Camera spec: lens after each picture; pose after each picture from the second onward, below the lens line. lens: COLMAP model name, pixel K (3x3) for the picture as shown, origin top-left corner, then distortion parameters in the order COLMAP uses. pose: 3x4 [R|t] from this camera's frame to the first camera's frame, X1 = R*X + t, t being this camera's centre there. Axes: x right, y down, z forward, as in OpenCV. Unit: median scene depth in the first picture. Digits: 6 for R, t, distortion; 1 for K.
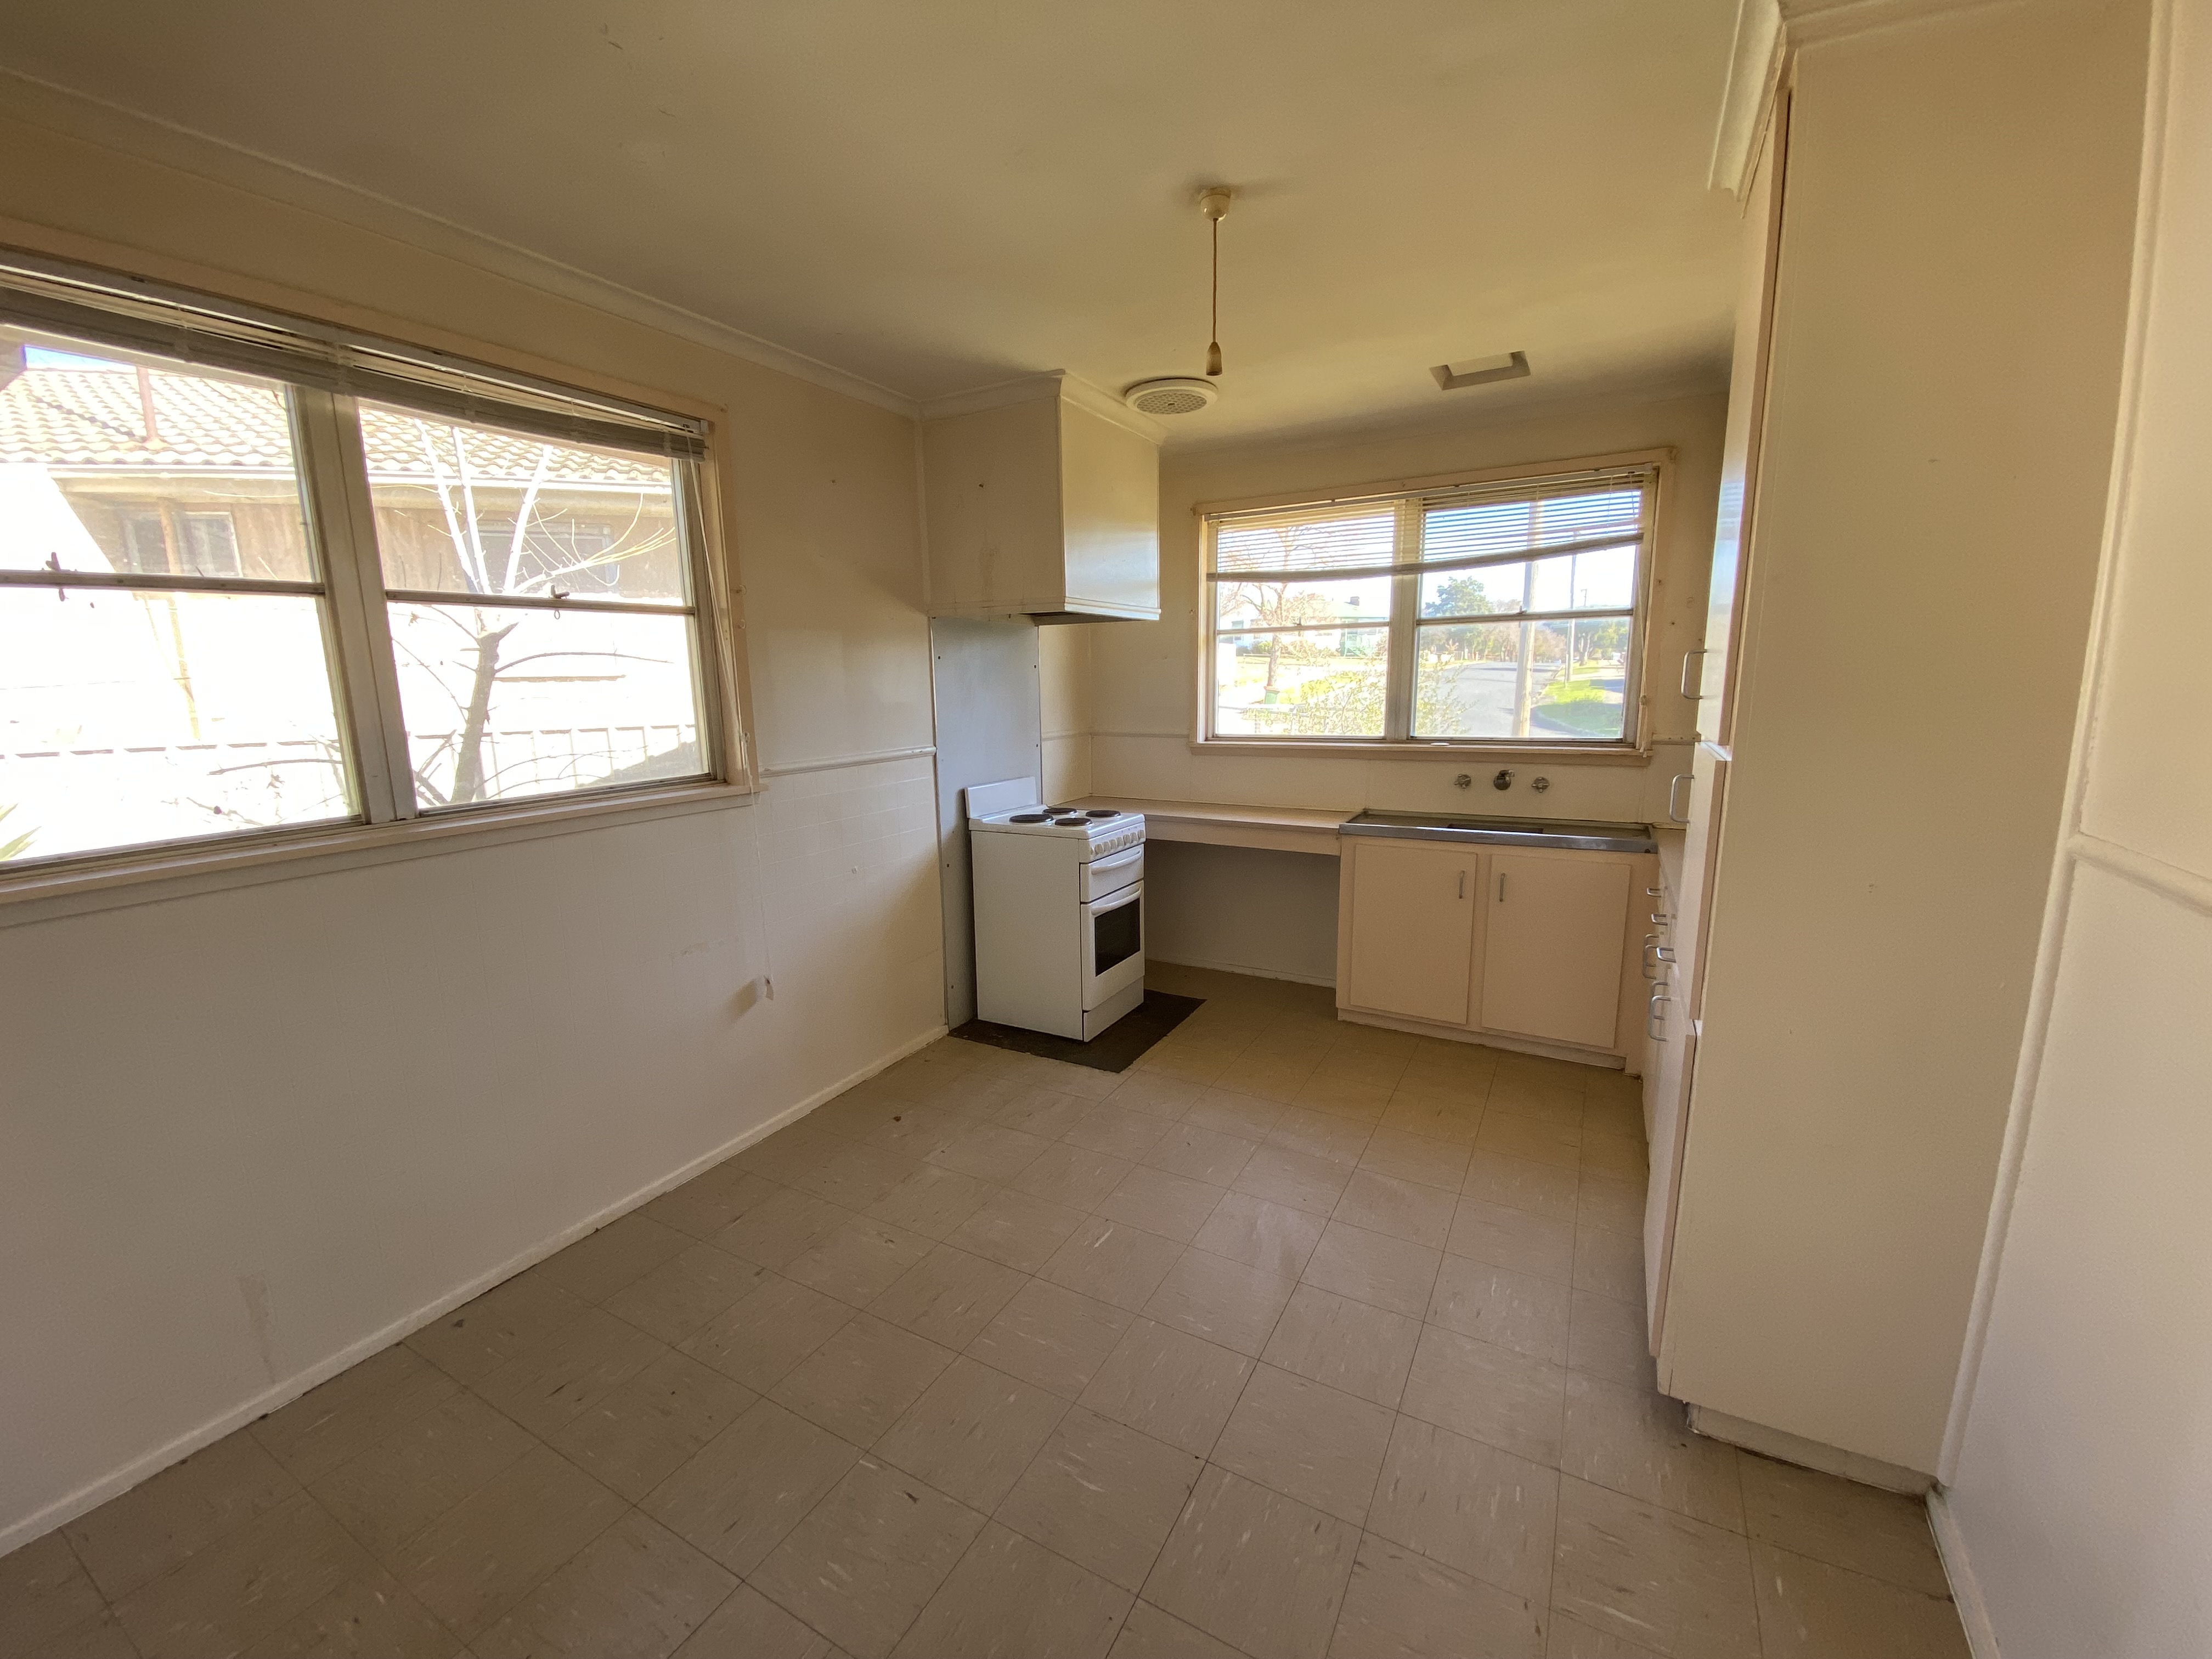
lens RADIAL K [[895.0, 0, 1094.0], [0, 895.0, 835.1], [0, 0, 1]] dist [0.060017, -0.038505]
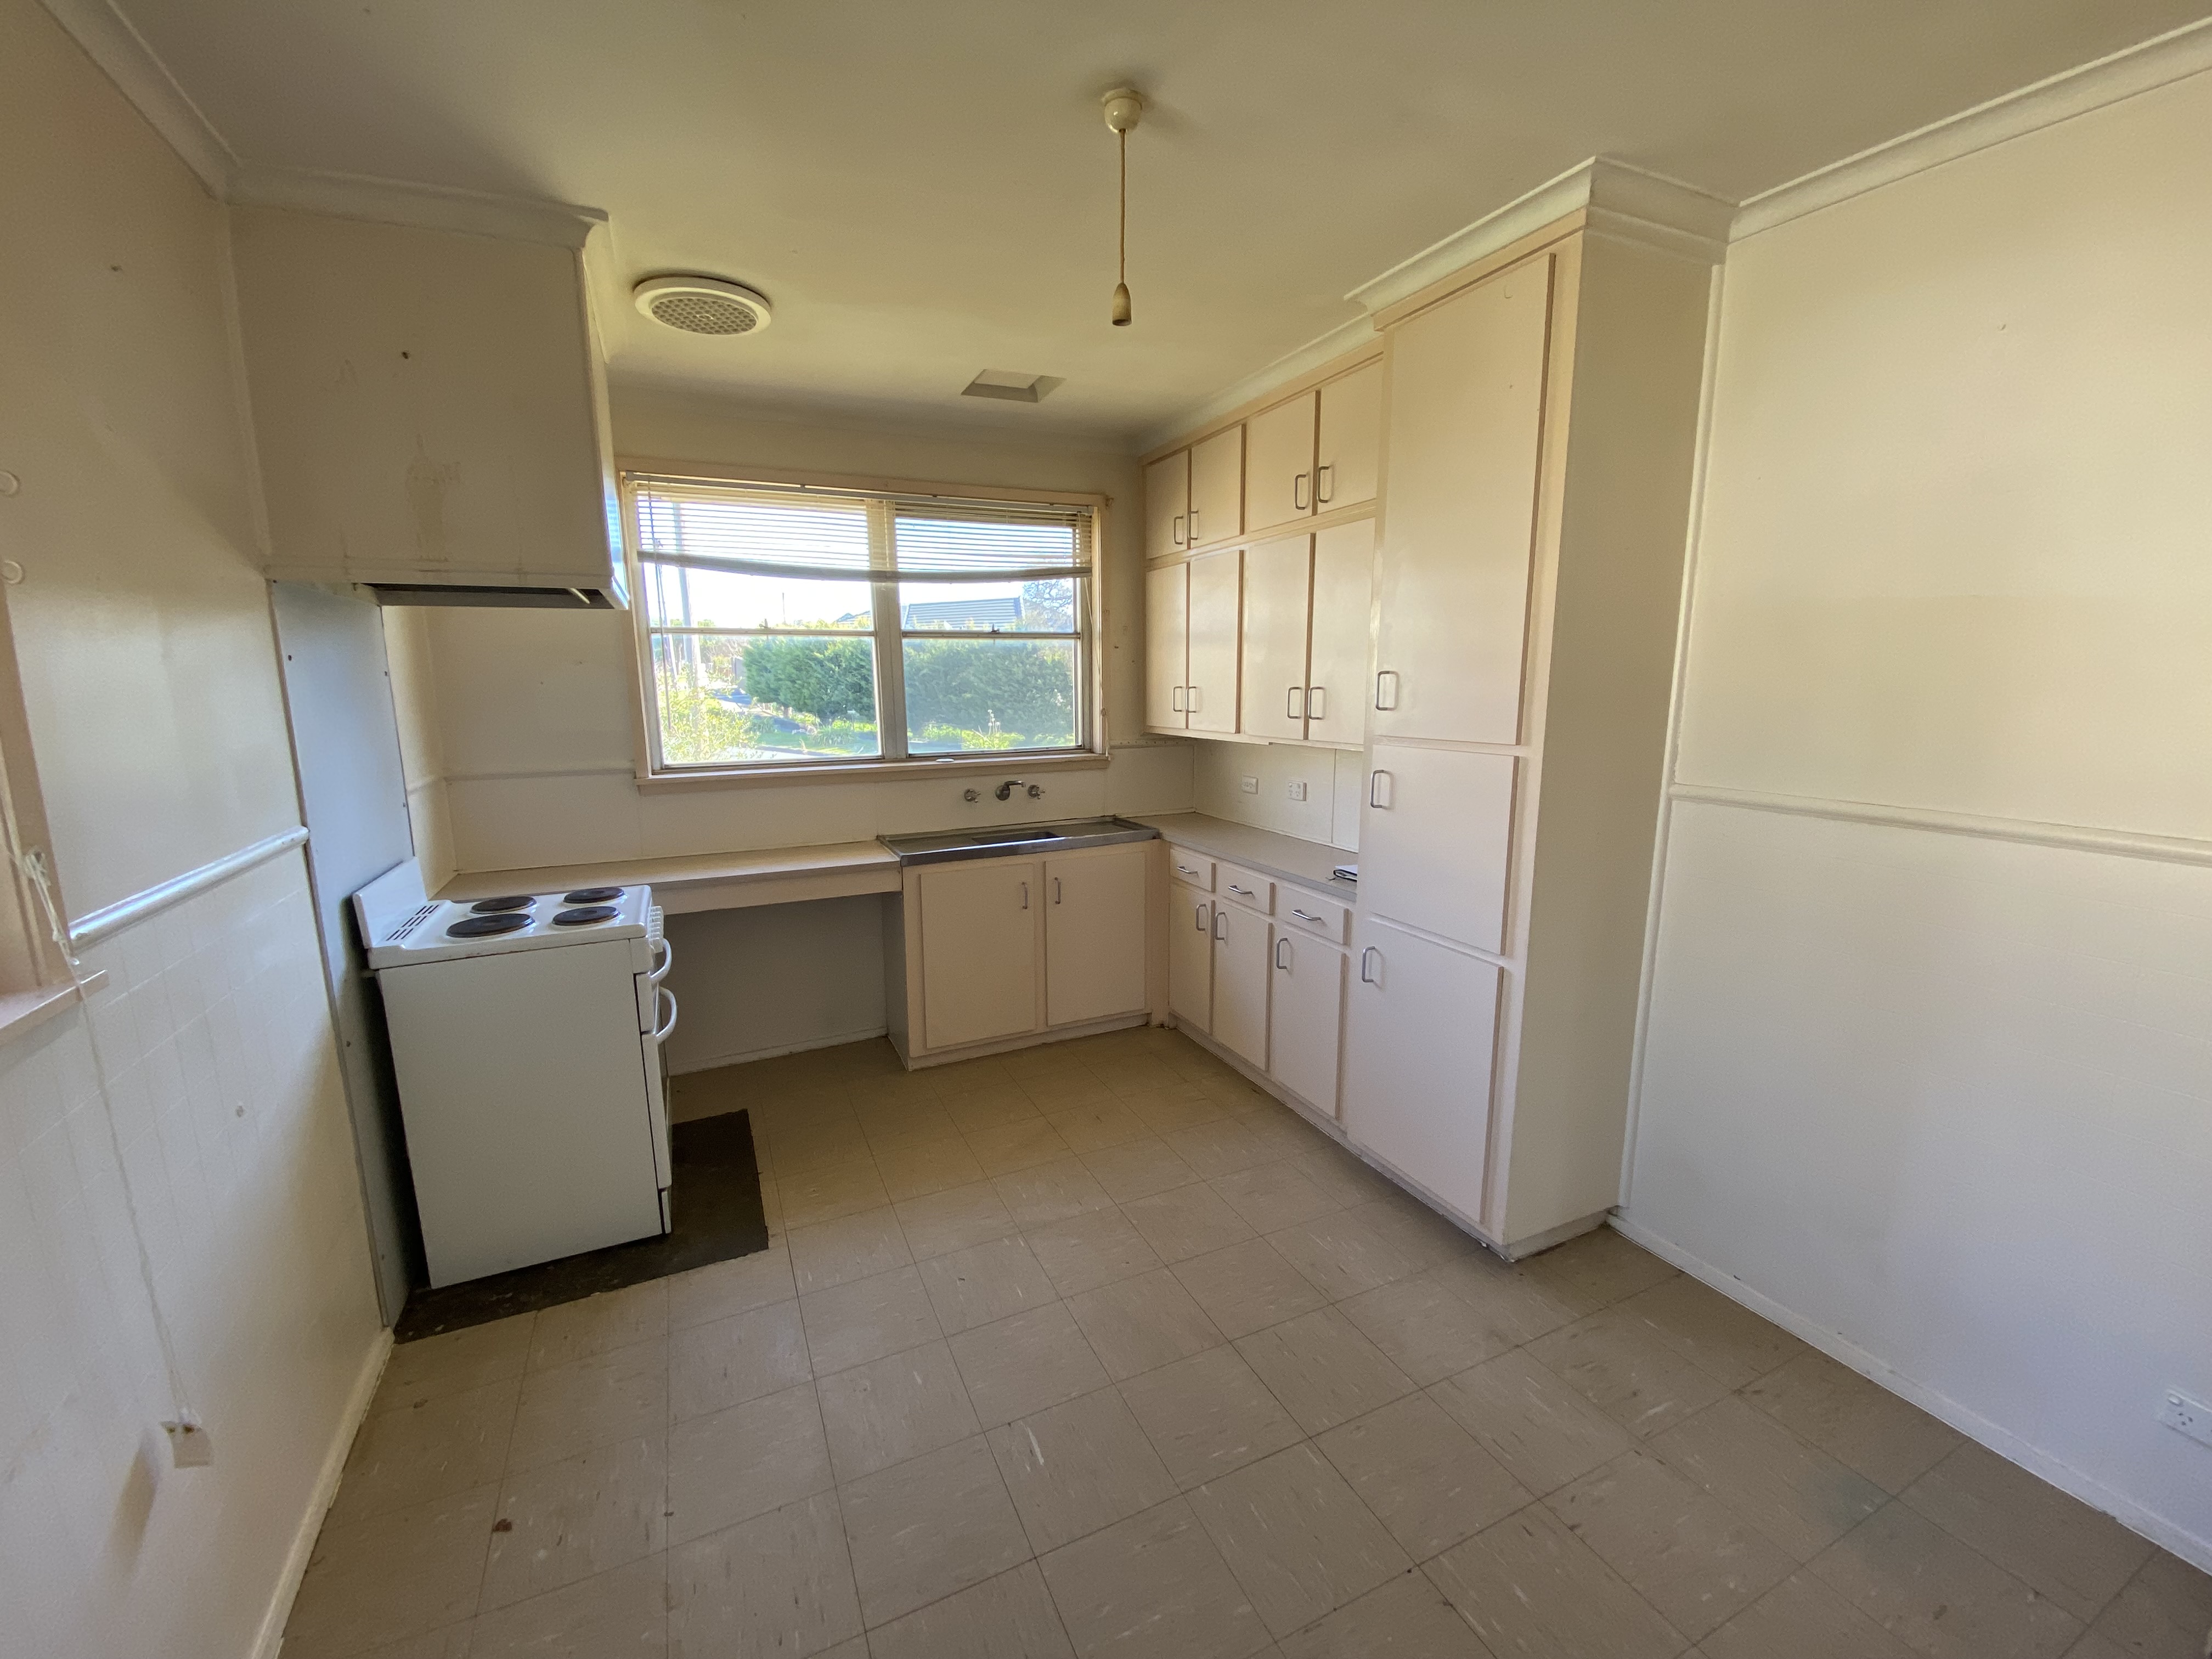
lens RADIAL K [[895.0, 0, 1094.0], [0, 895.0, 835.1], [0, 0, 1]] dist [0.060017, -0.038505]
pose [[0.587289, -0.134757, 0.798080, -0.320151], [0.142652, 0.987840, 0.061824, -0.059393], [-0.796707, 0.077539, 0.599371, 0.305894]]
